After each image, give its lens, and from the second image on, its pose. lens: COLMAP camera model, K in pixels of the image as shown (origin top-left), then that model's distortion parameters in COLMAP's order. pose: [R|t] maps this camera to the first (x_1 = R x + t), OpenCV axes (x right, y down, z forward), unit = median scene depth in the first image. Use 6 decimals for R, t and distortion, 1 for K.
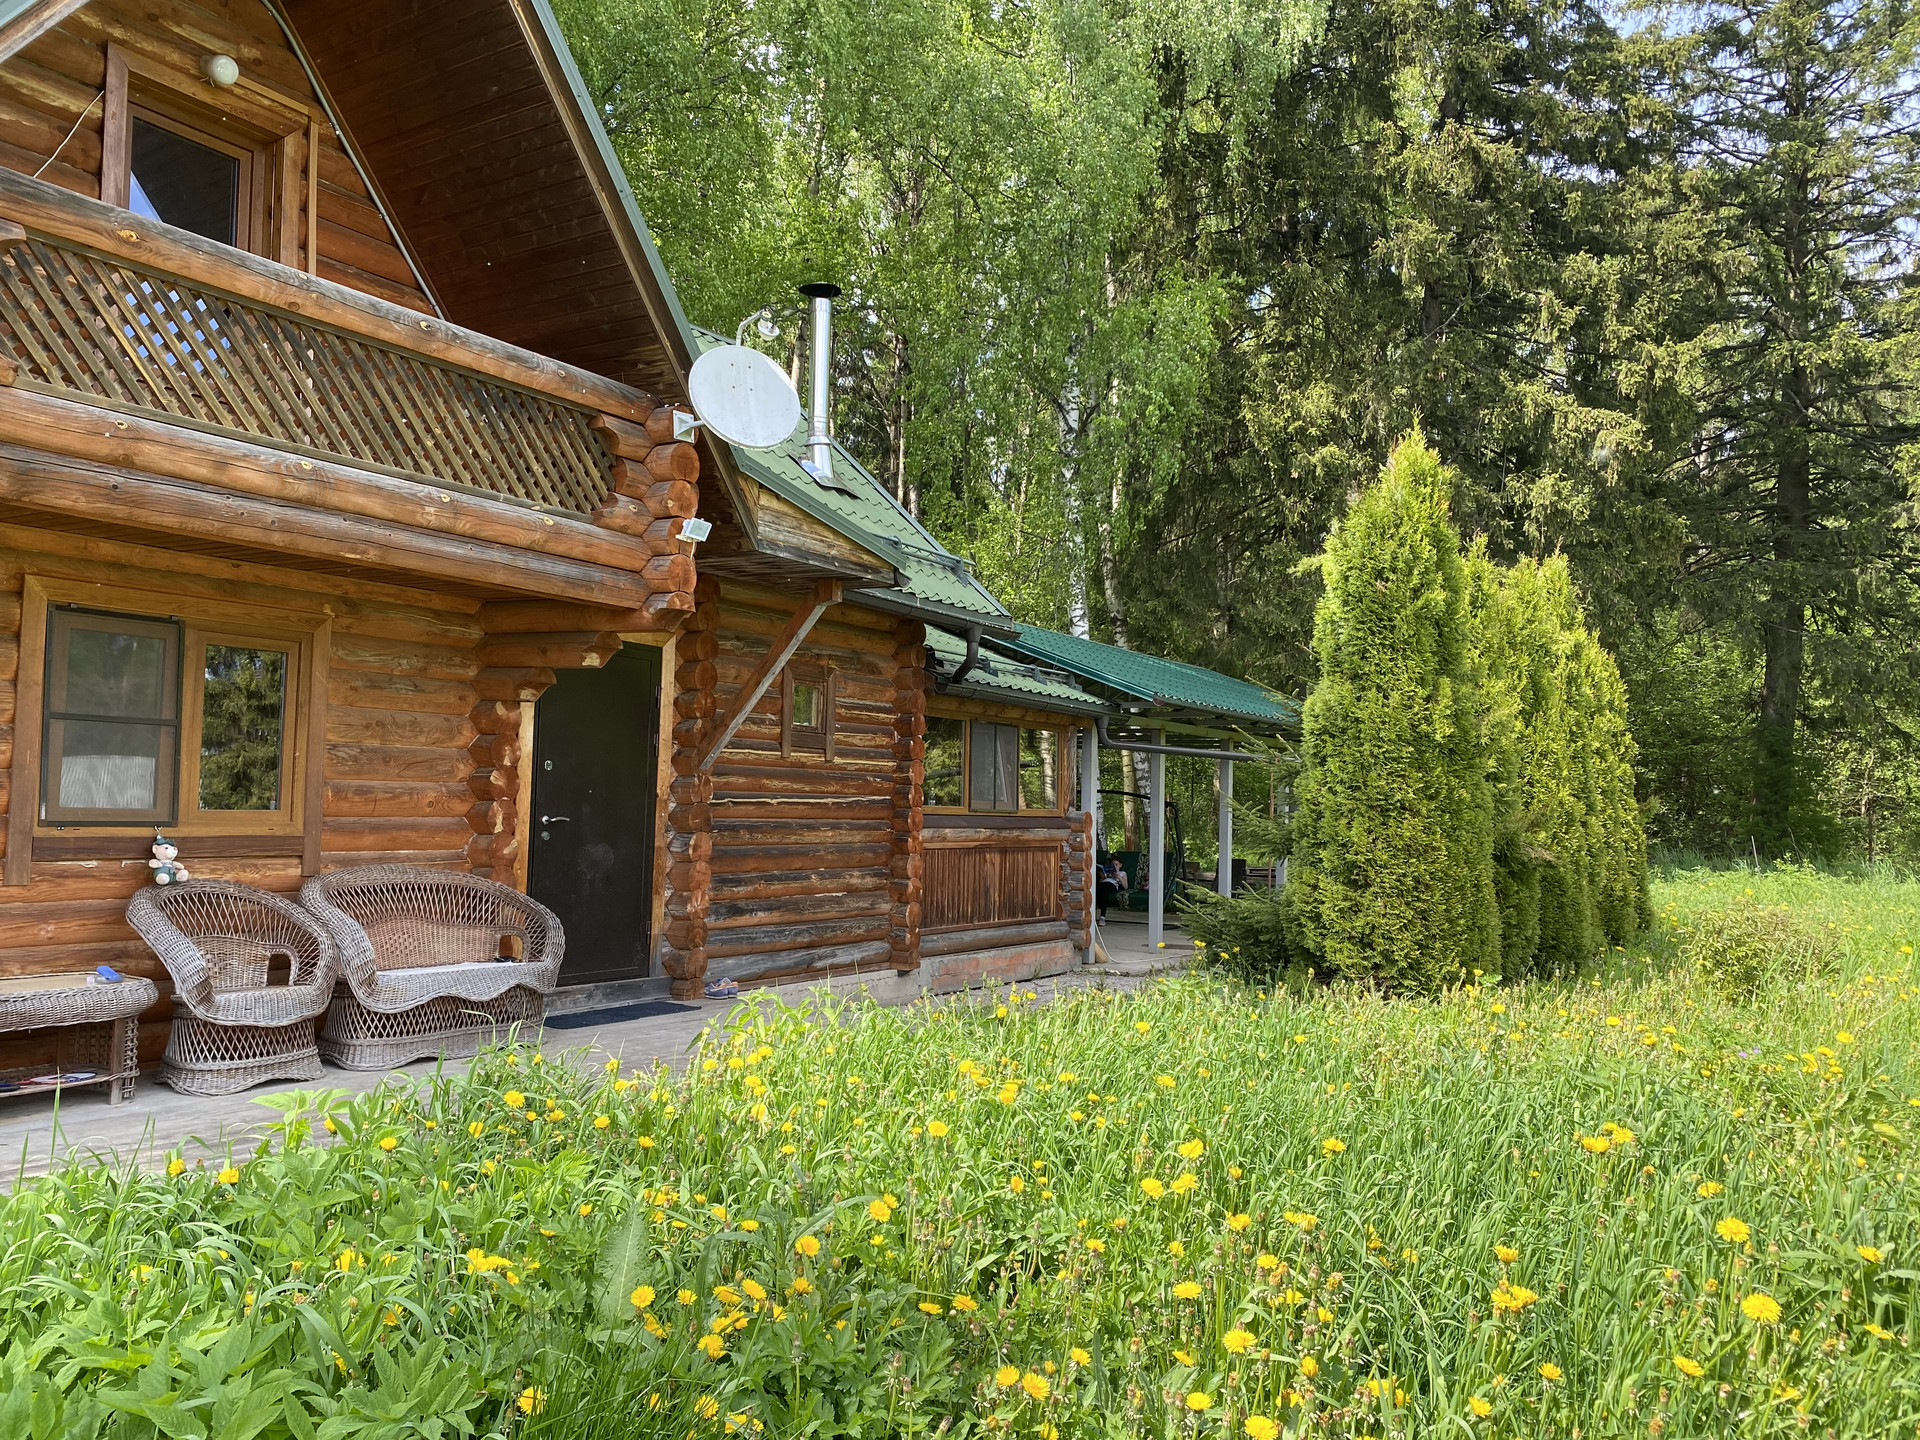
lens RADIAL K [[1475.6, 0, 953.4], [0, 1475.6, 738.3], [0, 0, 1]] dist [0.042275, -0.037328]
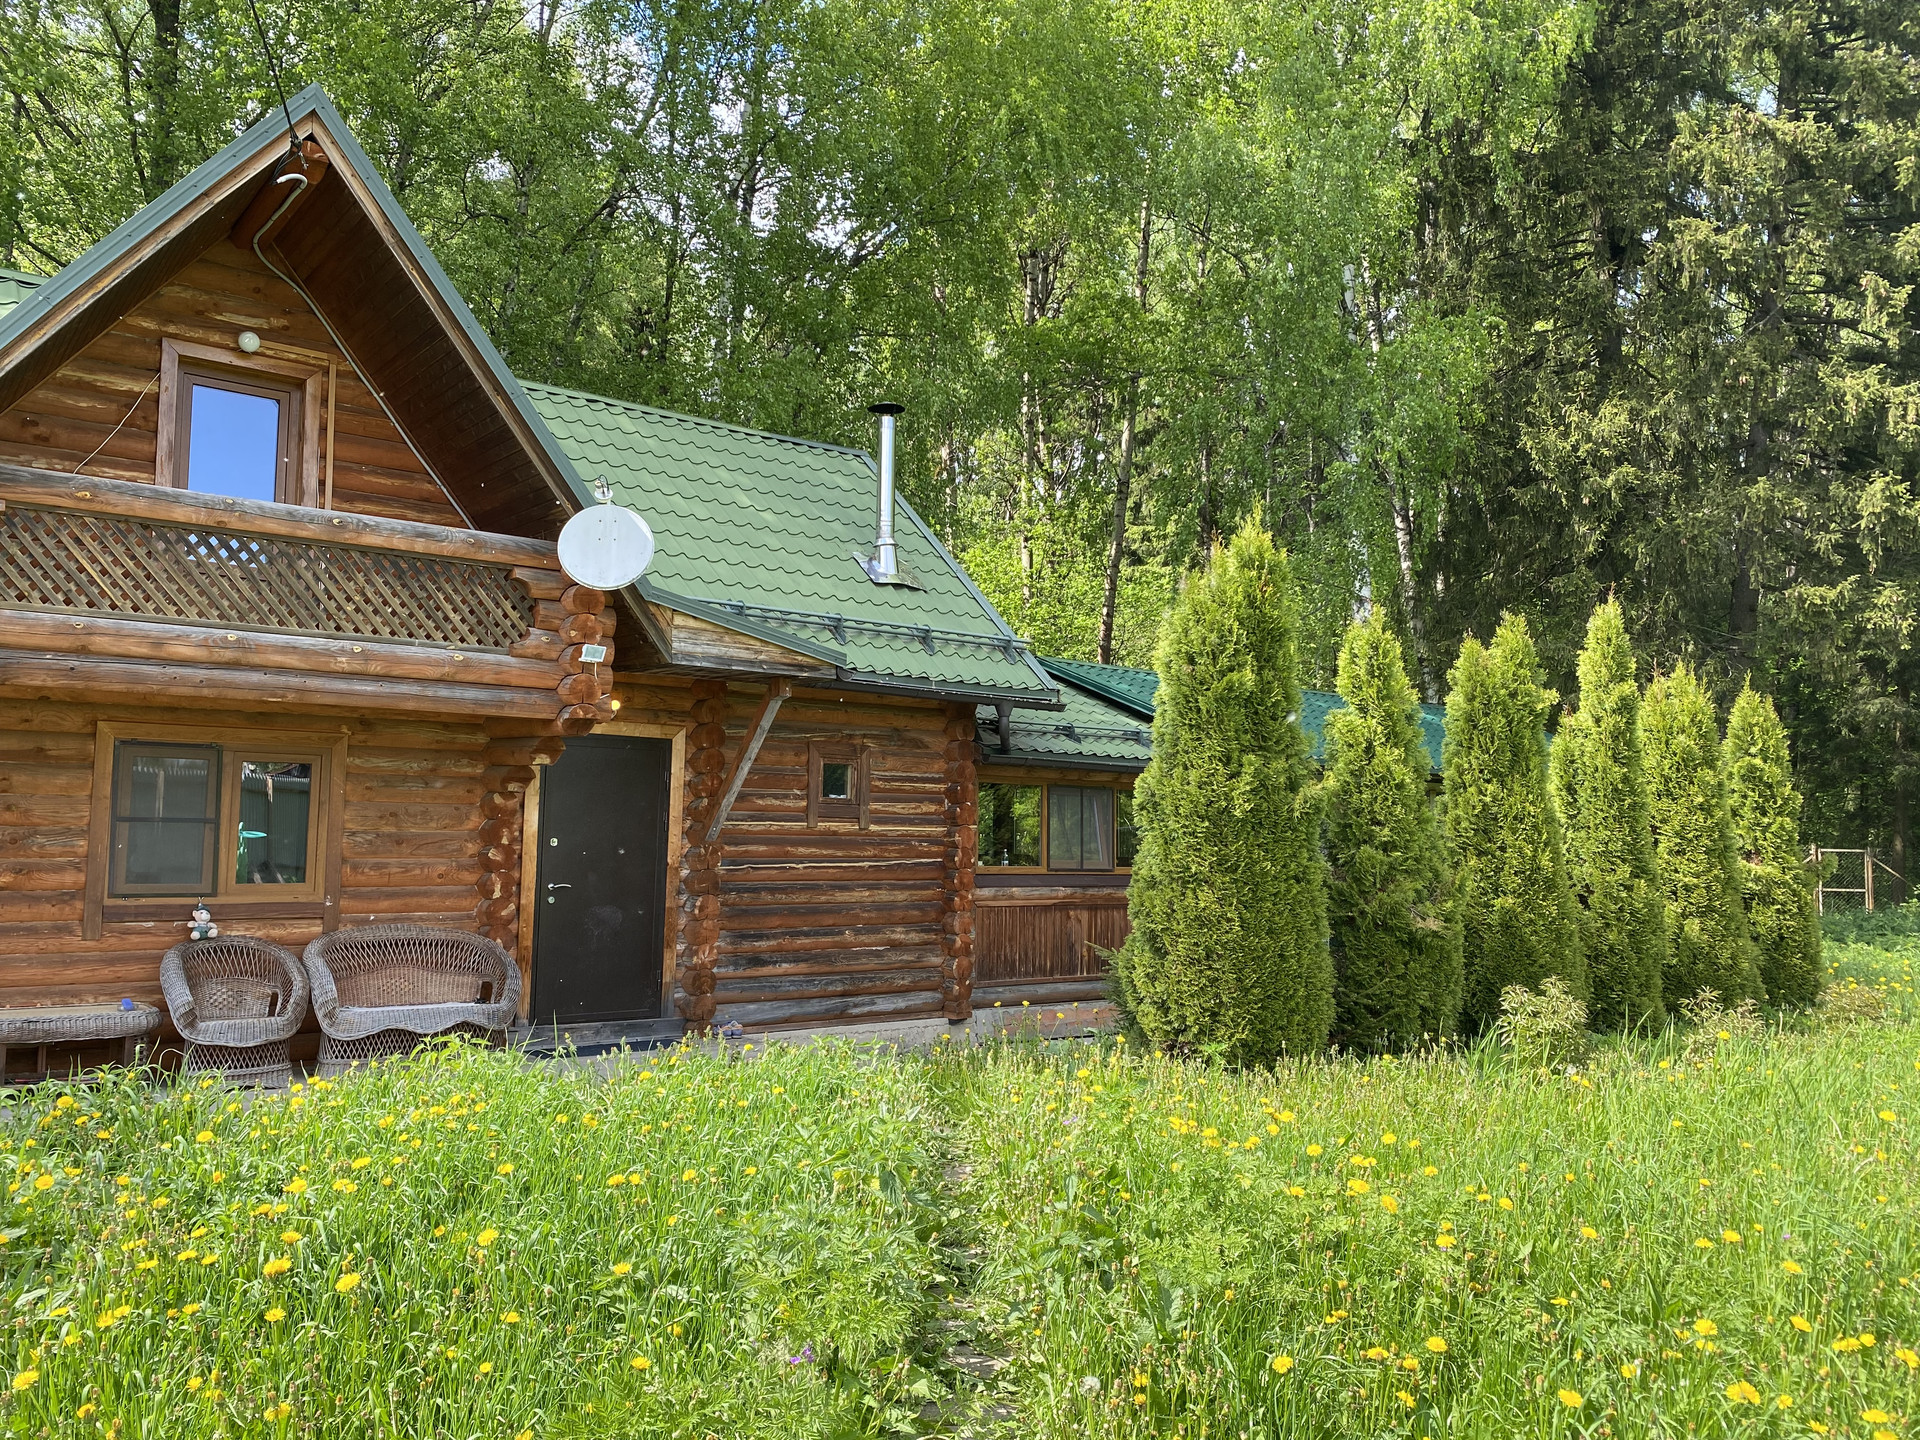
lens RADIAL K [[1475.6, 0, 947.8], [0, 1475.6, 735.6], [0, 0, 1]] dist [0.042275, -0.037328]
pose [[0.940951, -0.030298, -0.337183, 0.479097], [0.021228, 0.999308, -0.030555, -0.026973], [0.337876, 0.021593, 0.940943, -0.051005]]
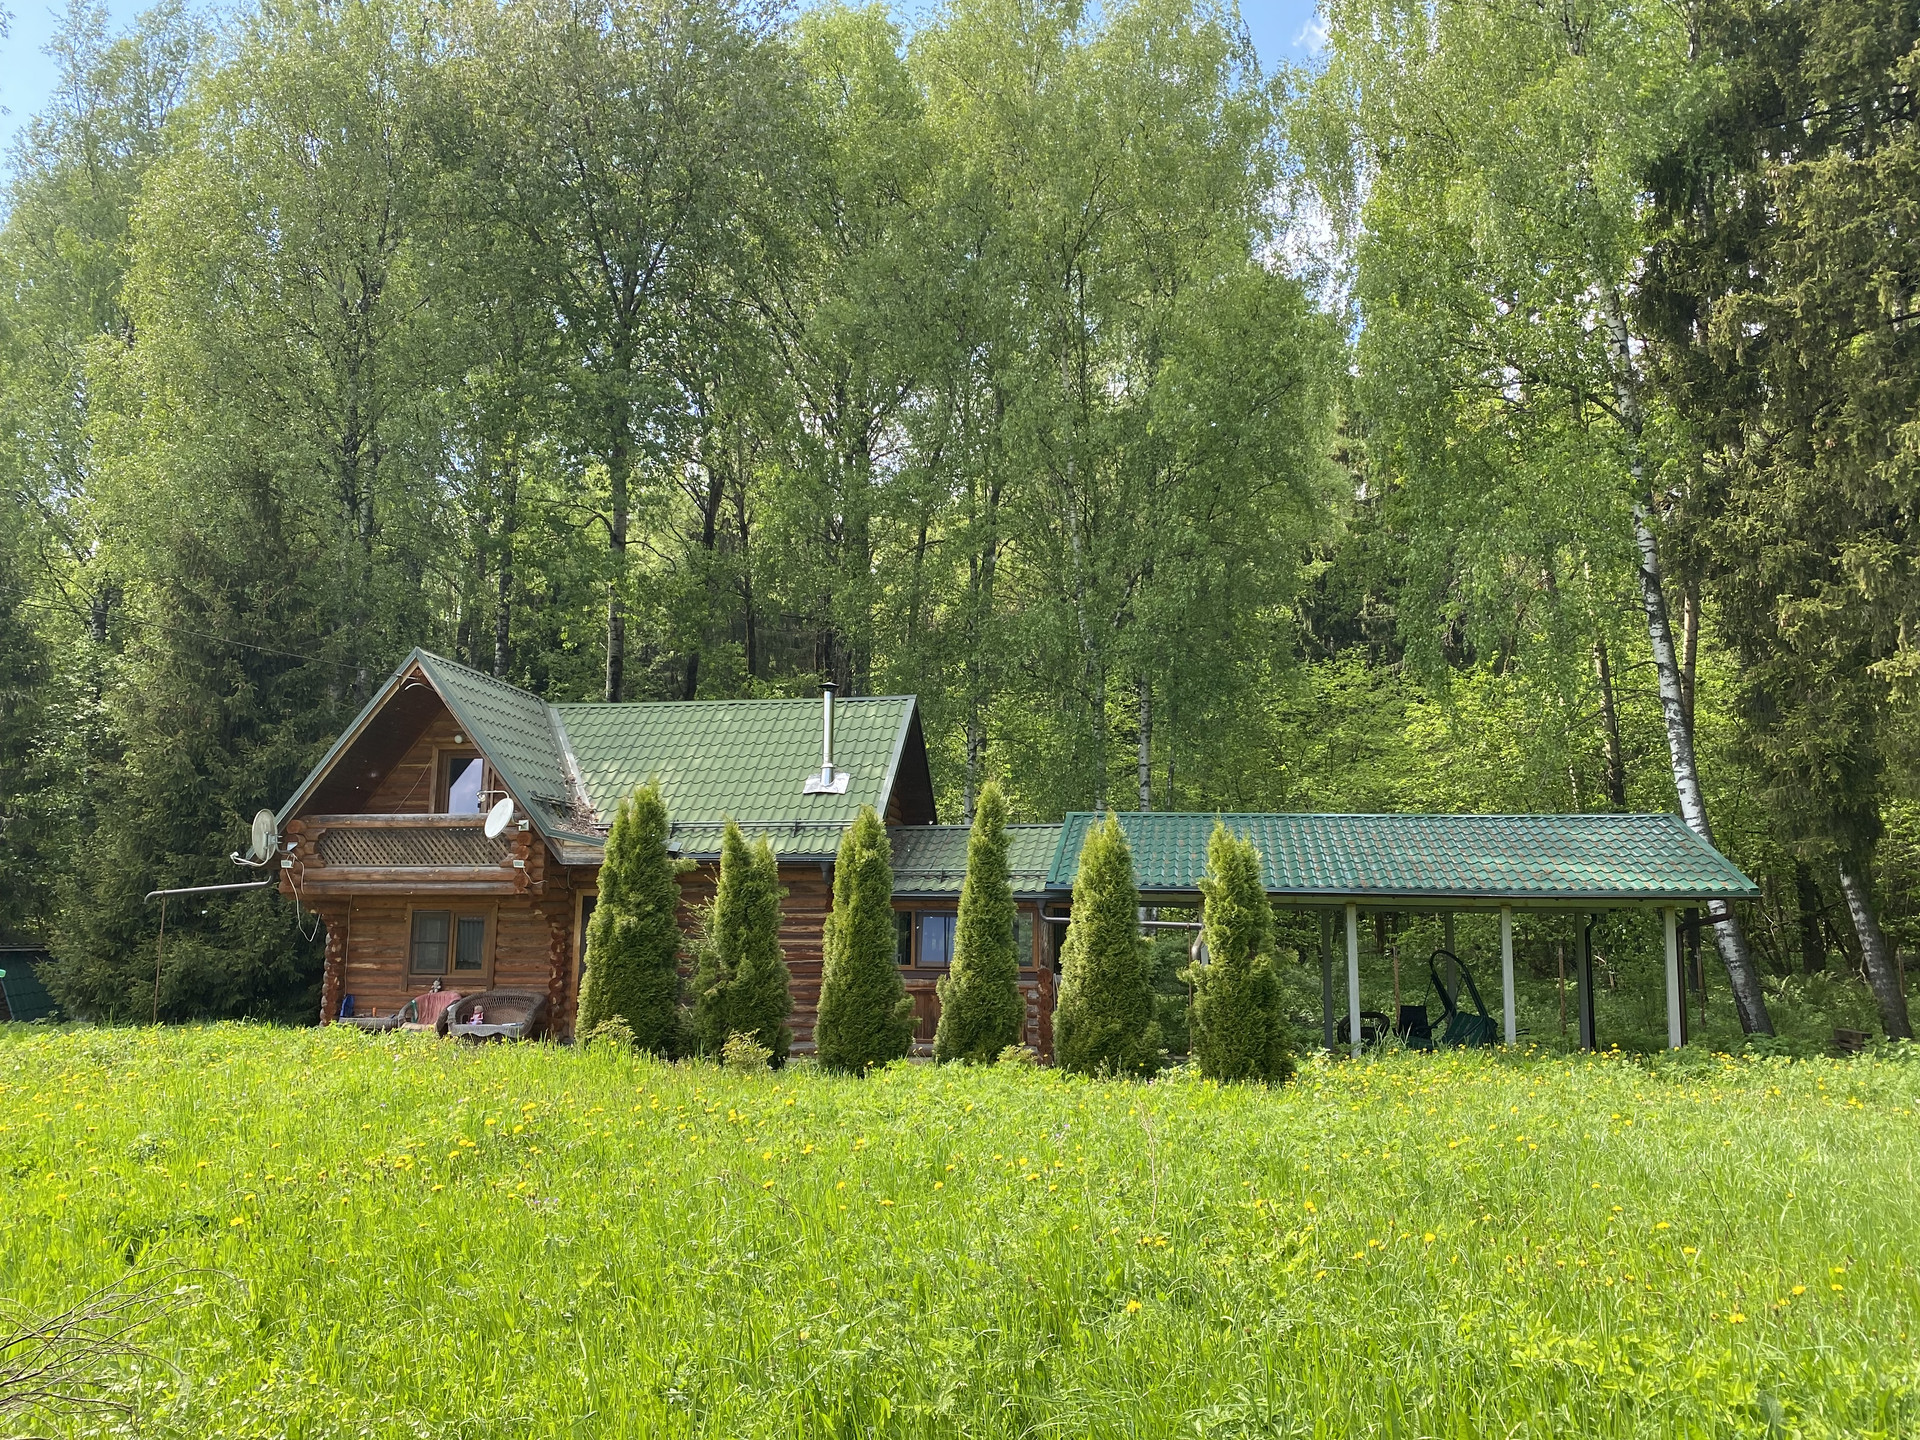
lens RADIAL K [[1475.6, 0, 960.3], [0, 1475.6, 709.2], [0, 0, 1]] dist [0.042275, -0.037328]
pose [[0.389806, -0.158183, -0.907210, 2.438806], [0.048188, 0.987291, -0.151441, 0.026041], [0.919635, 0.015316, 0.392474, 0.628006]]
